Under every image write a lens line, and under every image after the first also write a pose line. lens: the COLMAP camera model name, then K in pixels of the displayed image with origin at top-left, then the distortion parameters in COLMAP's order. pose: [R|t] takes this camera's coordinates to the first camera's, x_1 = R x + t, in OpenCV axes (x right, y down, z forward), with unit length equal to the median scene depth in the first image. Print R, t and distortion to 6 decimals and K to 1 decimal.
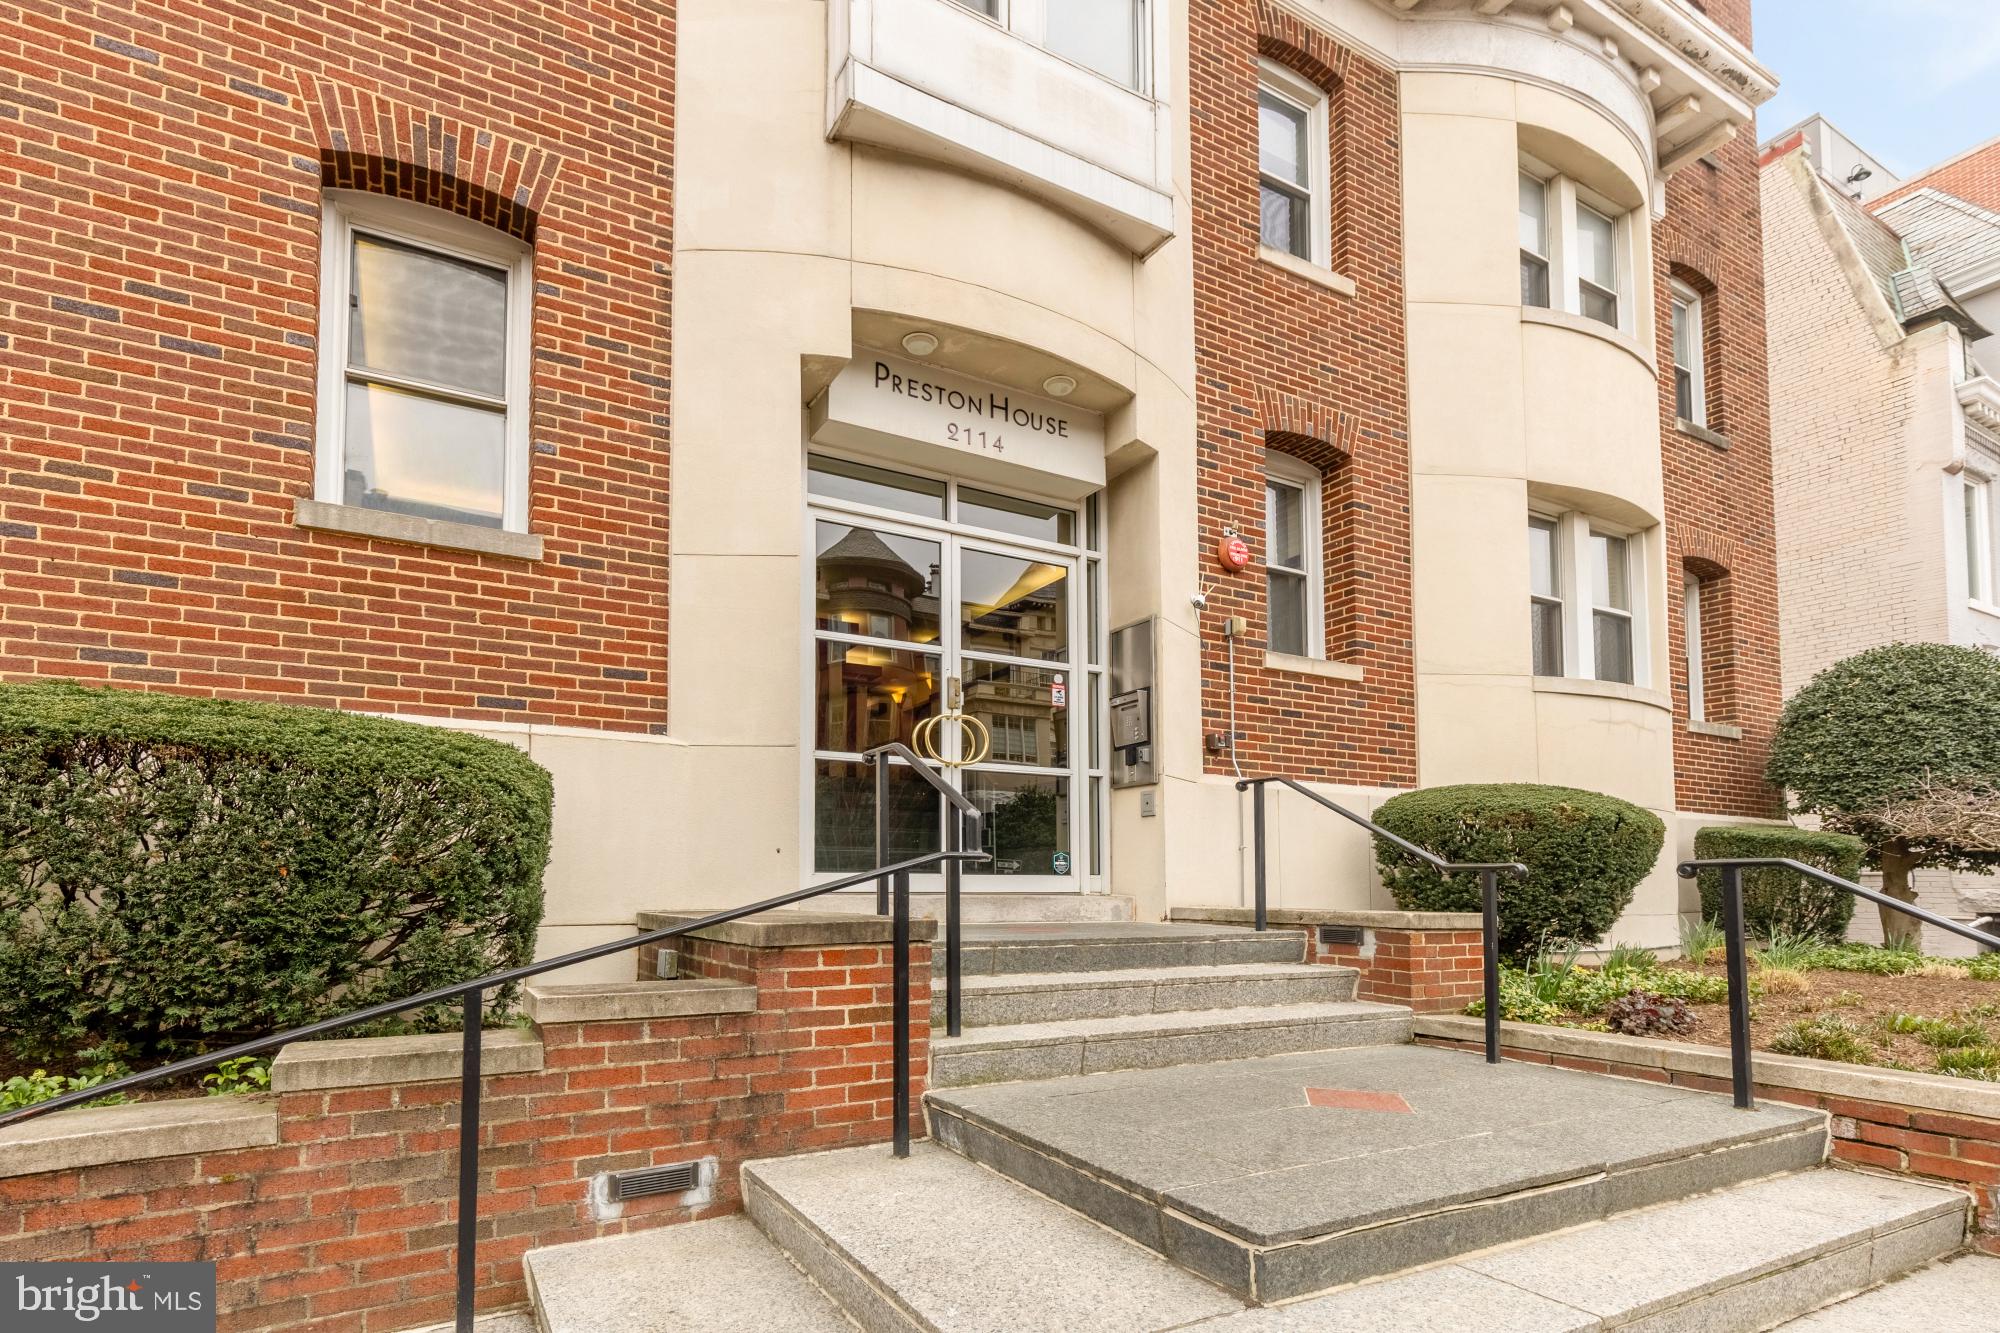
lens RADIAL K [[908.3, 0, 996.9], [0, 908.3, 853.0], [0, 0, 1]] dist [0.006689, -0.001147]
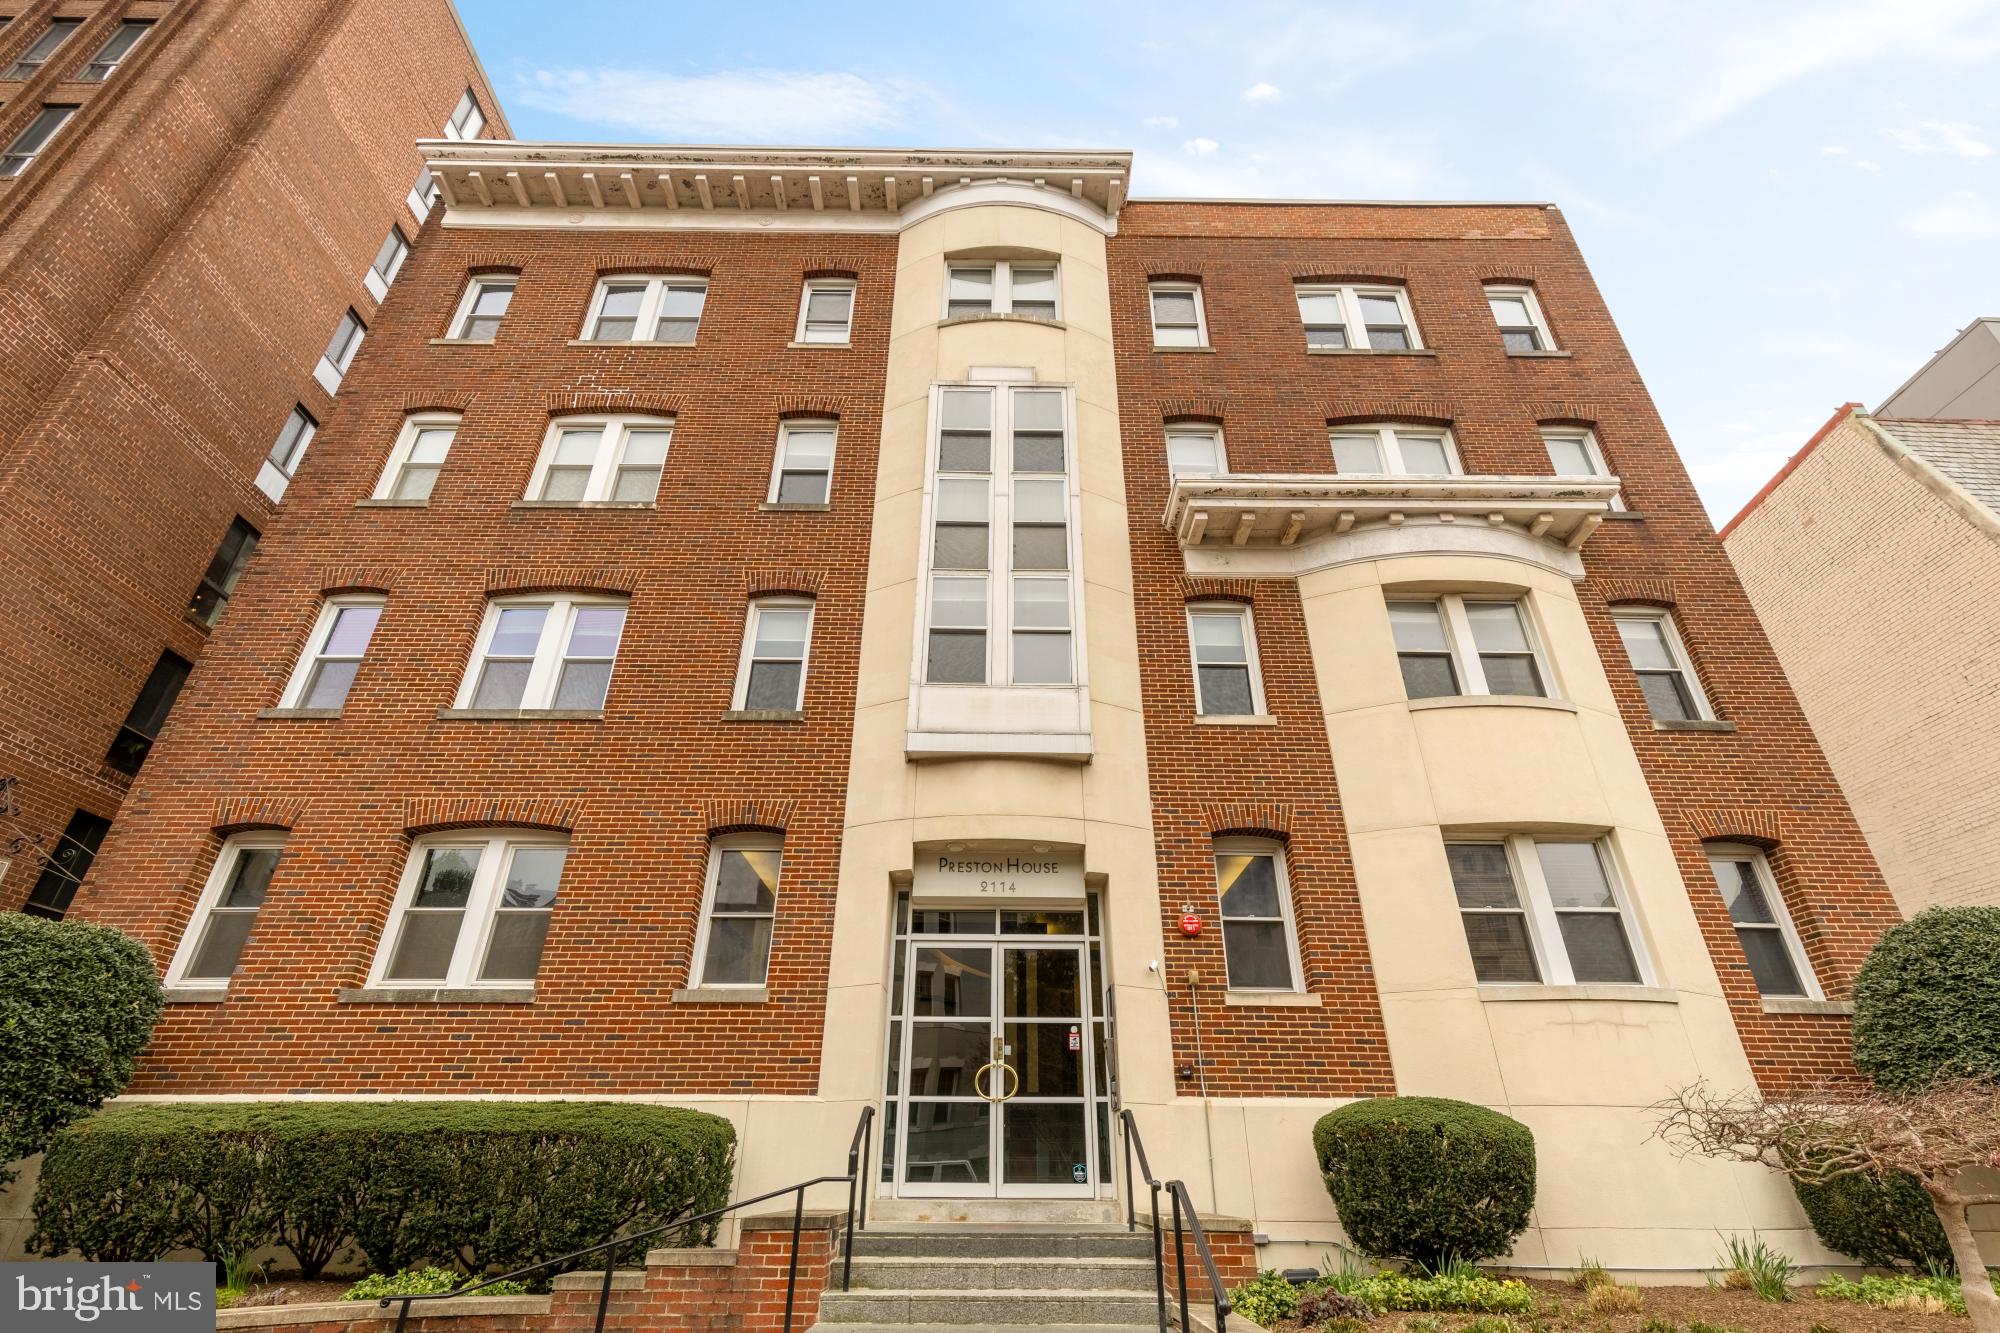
lens RADIAL K [[904.4, 0, 1002.1], [0, 904.4, 672.6], [0, 0, 1]] dist [0.008306, -0.000855]
pose [[0.863552, -0.248887, -0.438558, 0.771793], [0.019443, 0.885494, -0.464244, -0.026093], [0.503885, 0.392372, 0.769509, -0.421669]]
